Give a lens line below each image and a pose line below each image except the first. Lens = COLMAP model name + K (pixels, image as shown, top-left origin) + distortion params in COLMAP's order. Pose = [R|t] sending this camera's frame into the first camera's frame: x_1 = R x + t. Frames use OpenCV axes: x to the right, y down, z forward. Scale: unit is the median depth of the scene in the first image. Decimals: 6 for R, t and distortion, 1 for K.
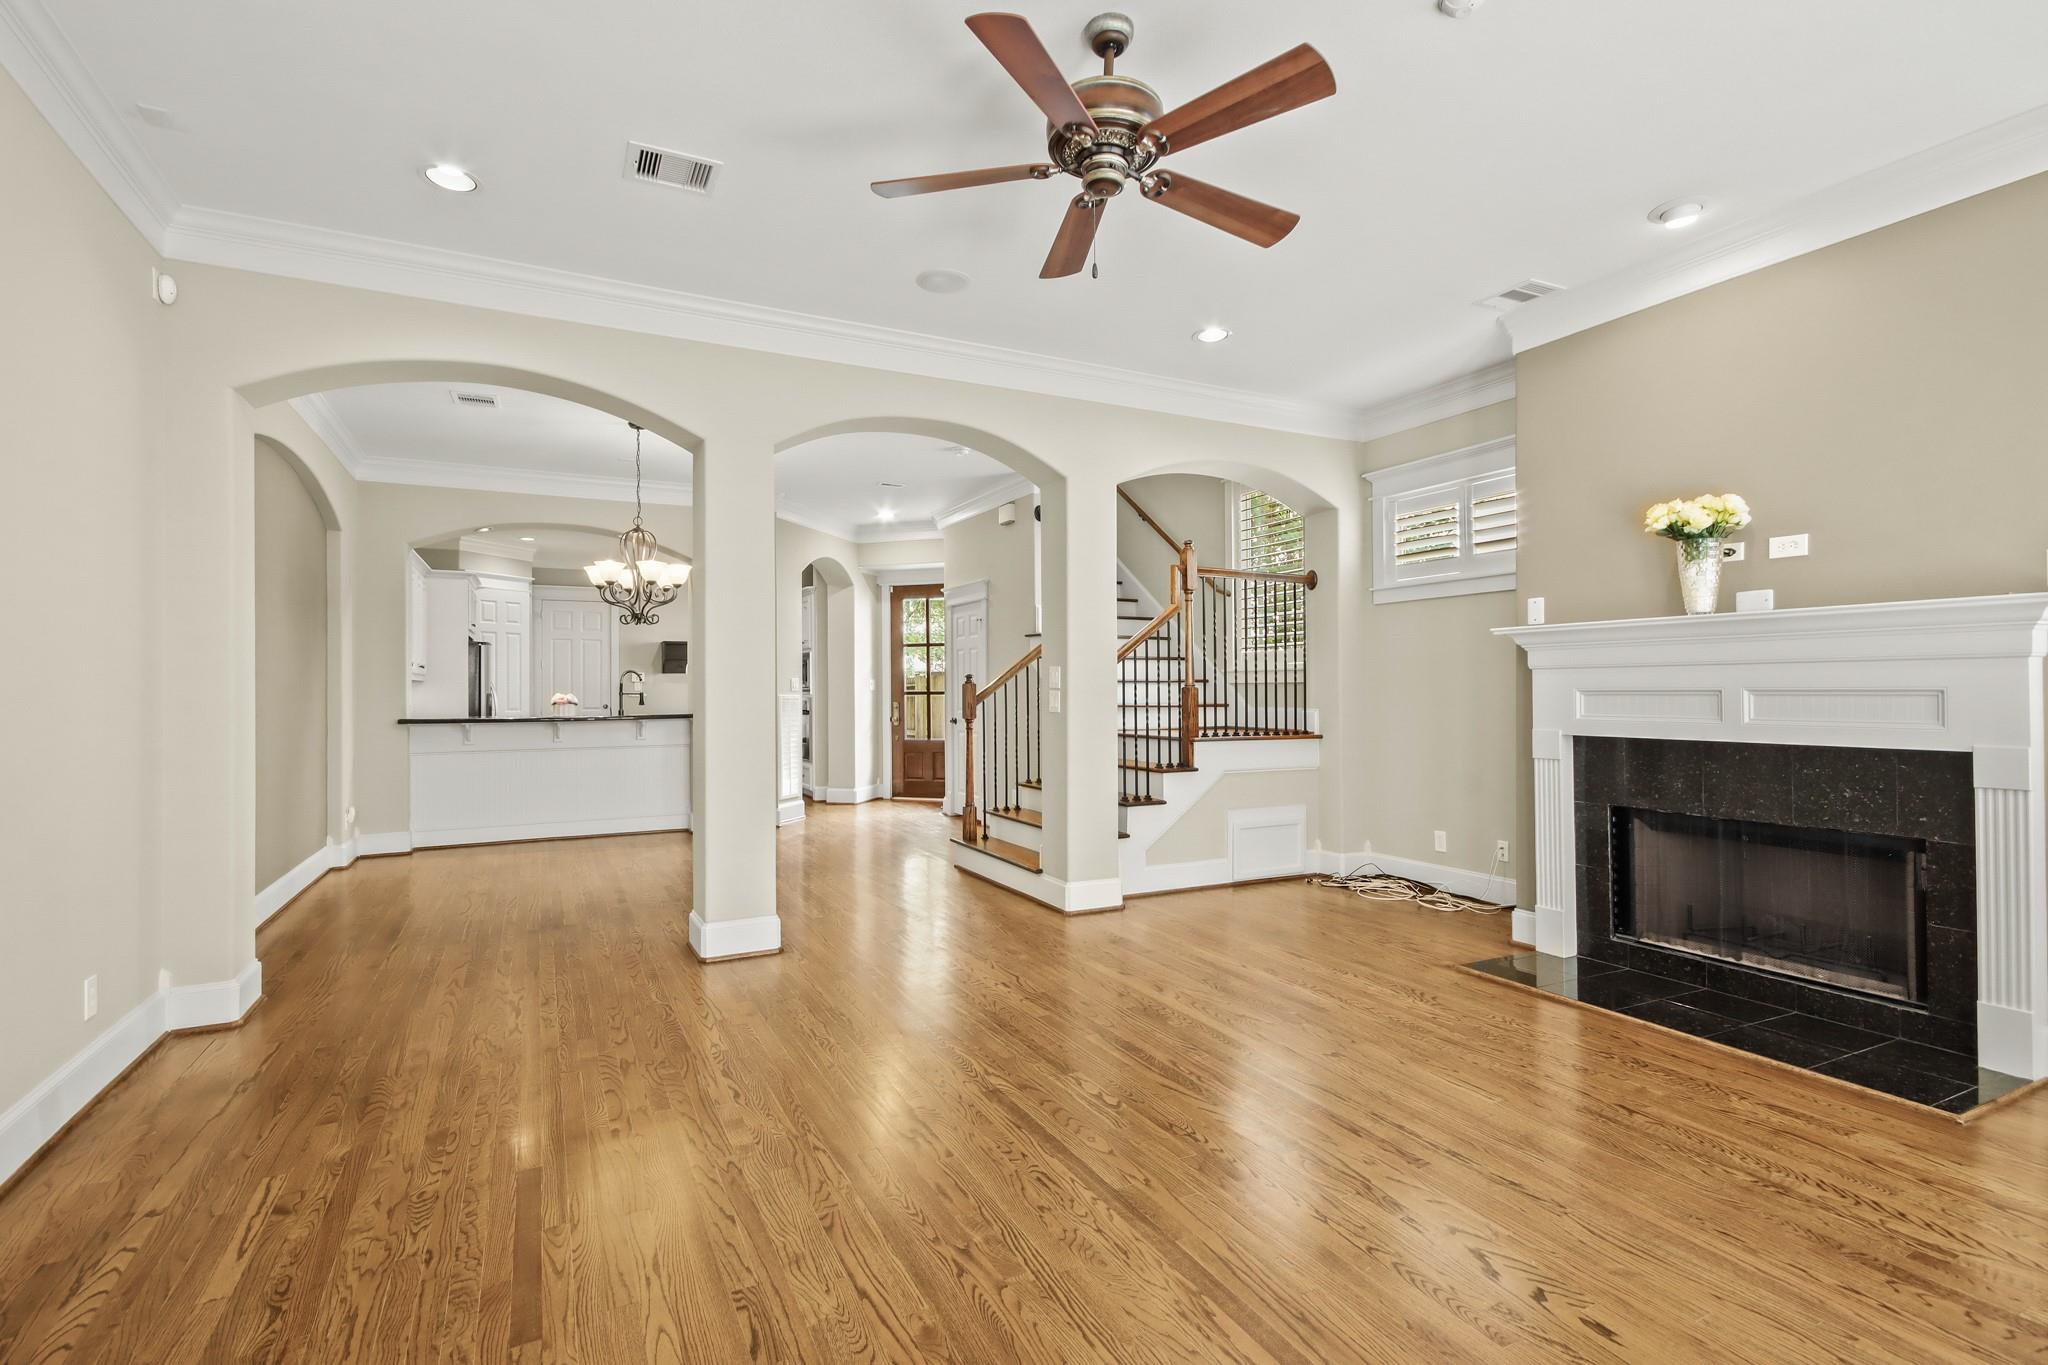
lens RADIAL K [[953.3, 0, 1023.7], [0, 953.3, 688.8], [0, 0, 1]] dist [0.011868, -0.000339]
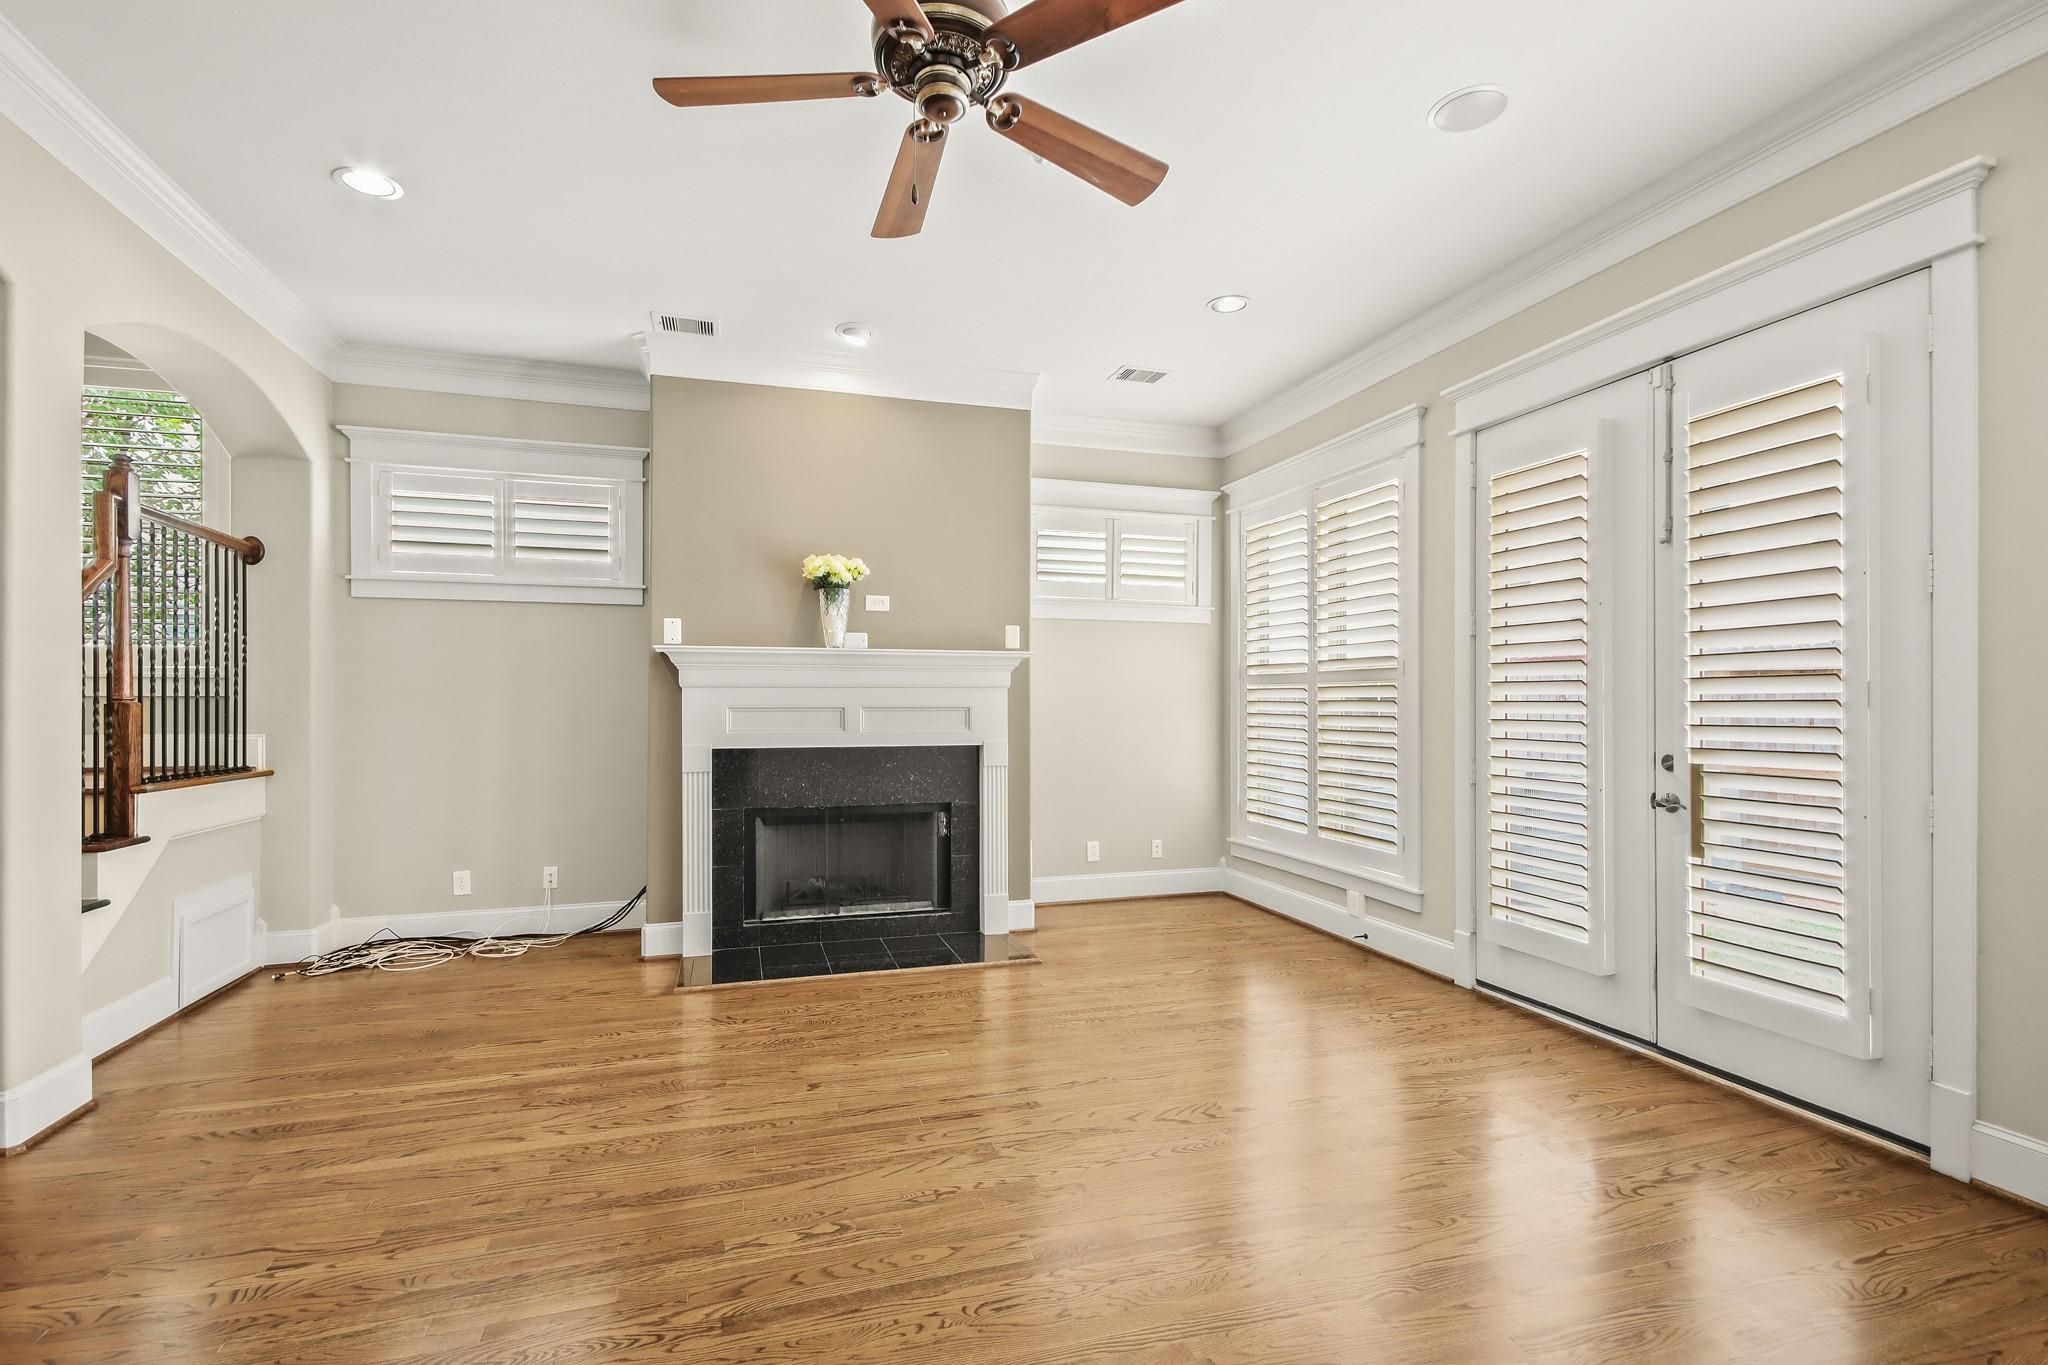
lens RADIAL K [[953.2, 0, 1023.0], [0, 953.2, 701.6], [0, 0, 1]] dist [0.022782, 0.000005]
pose [[0.170234, 0.006900, 0.985379, -0.417828], [-0.000823, 0.999976, -0.006860, 0.002069], [-0.985403, 0.000357, 0.170236, 0.446107]]
